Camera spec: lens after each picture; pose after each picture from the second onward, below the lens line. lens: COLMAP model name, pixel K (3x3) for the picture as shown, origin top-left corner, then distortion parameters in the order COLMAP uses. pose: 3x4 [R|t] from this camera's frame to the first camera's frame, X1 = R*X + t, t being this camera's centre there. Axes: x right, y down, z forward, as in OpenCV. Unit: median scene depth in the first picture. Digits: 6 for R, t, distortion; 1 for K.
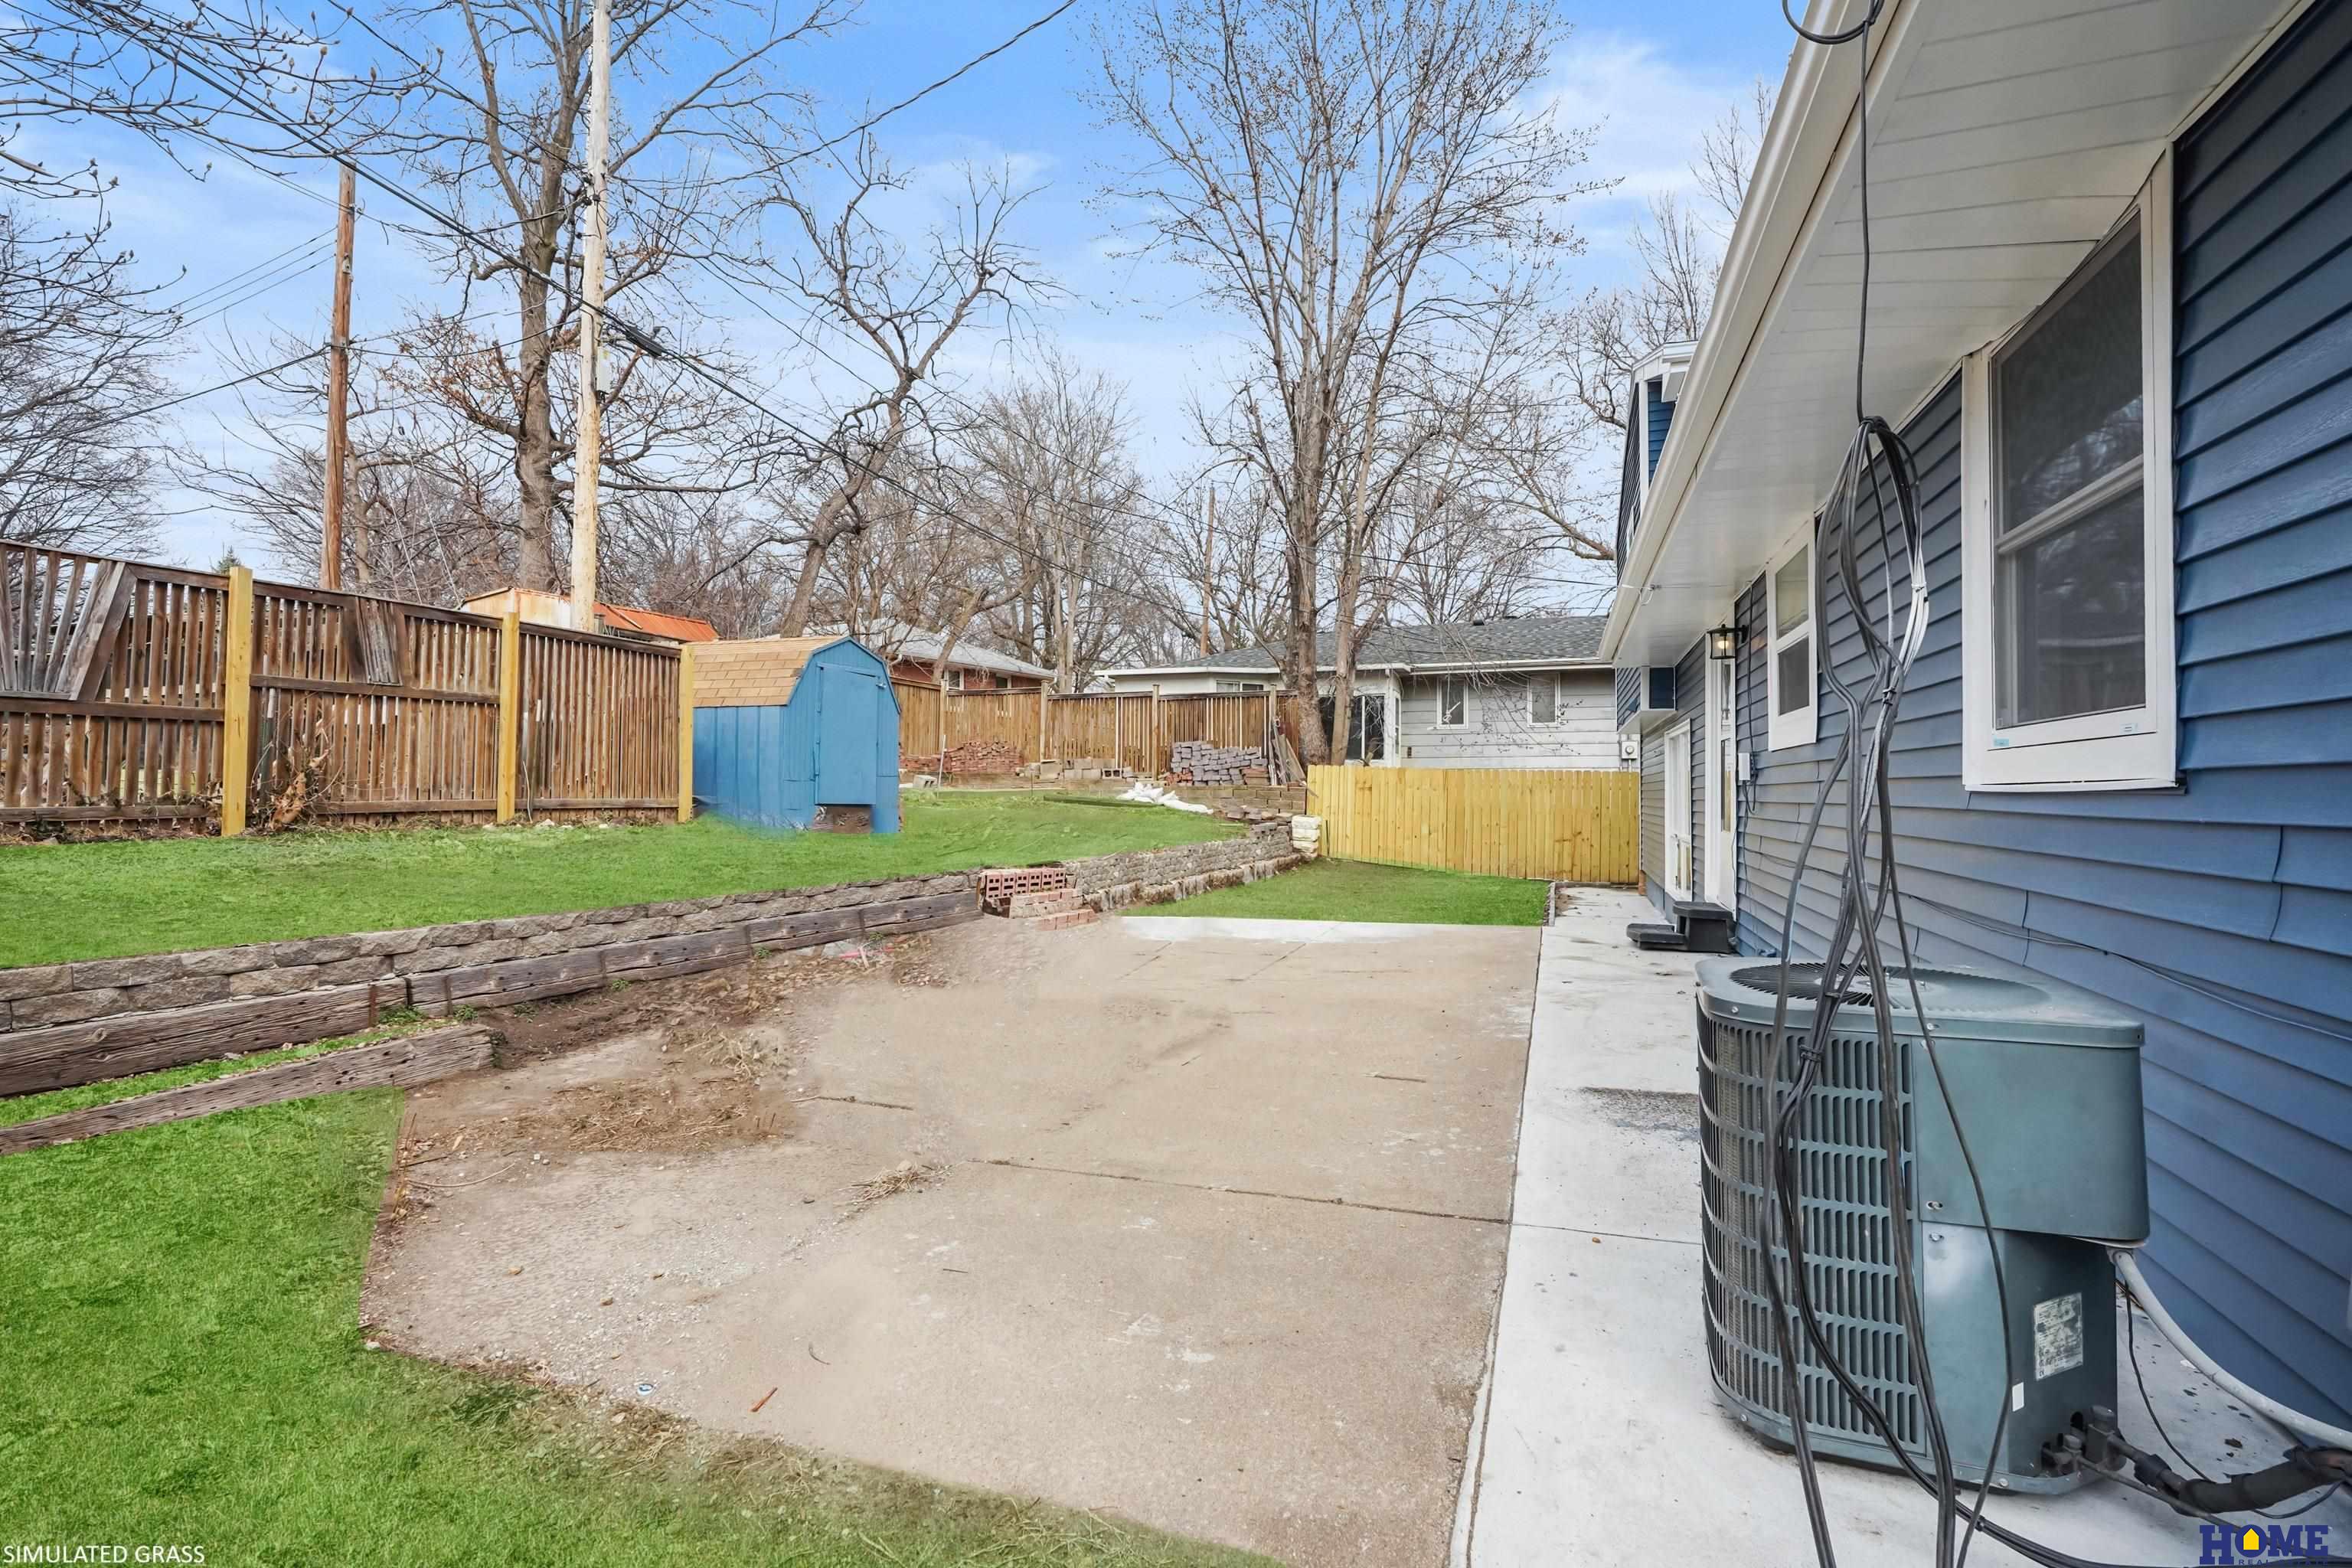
lens RADIAL K [[1070.6, 0, 1175.0], [0, 1070.6, 765.6], [0, 0, 1]] dist [-0.009940, 0.001577]
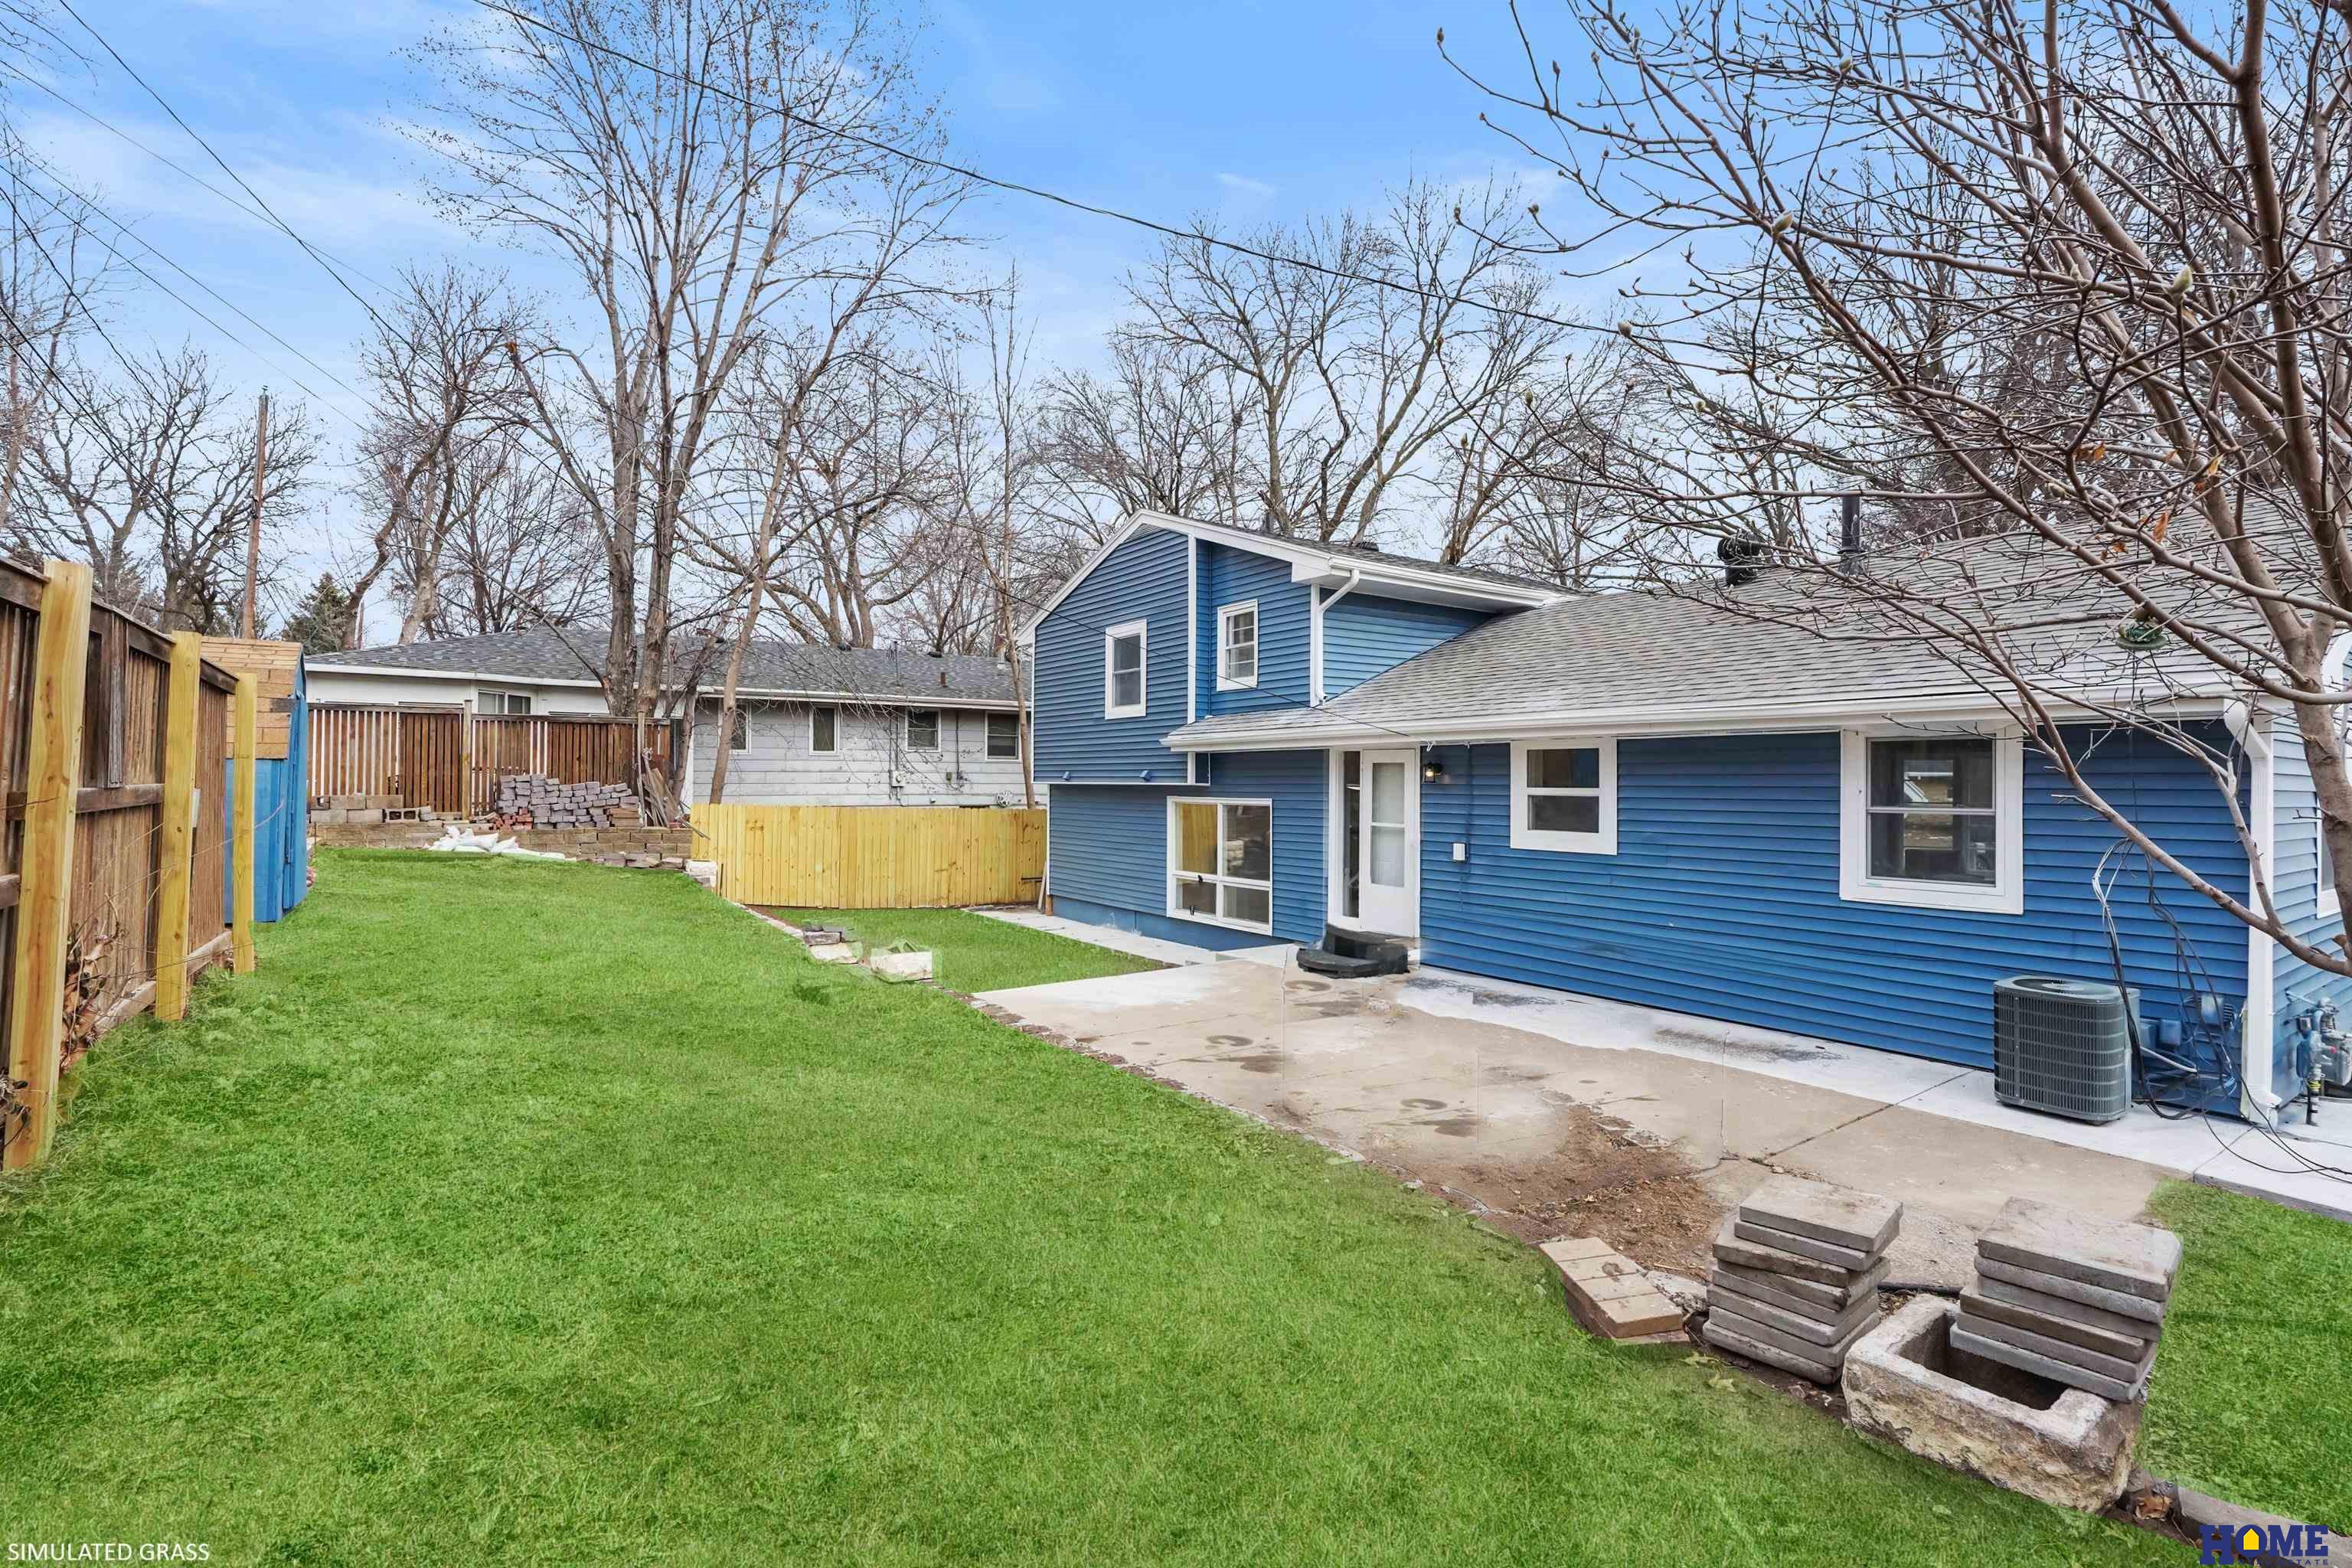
lens RADIAL K [[1070.6, 0, 1175.0], [0, 1070.6, 765.6], [0, 0, 1]] dist [-0.009940, 0.001577]
pose [[0.585463, 0.010526, 0.810631, -0.364056], [-0.021157, 0.999774, 0.002298, -0.042573], [-0.810423, -0.018497, 0.585553, 0.130536]]
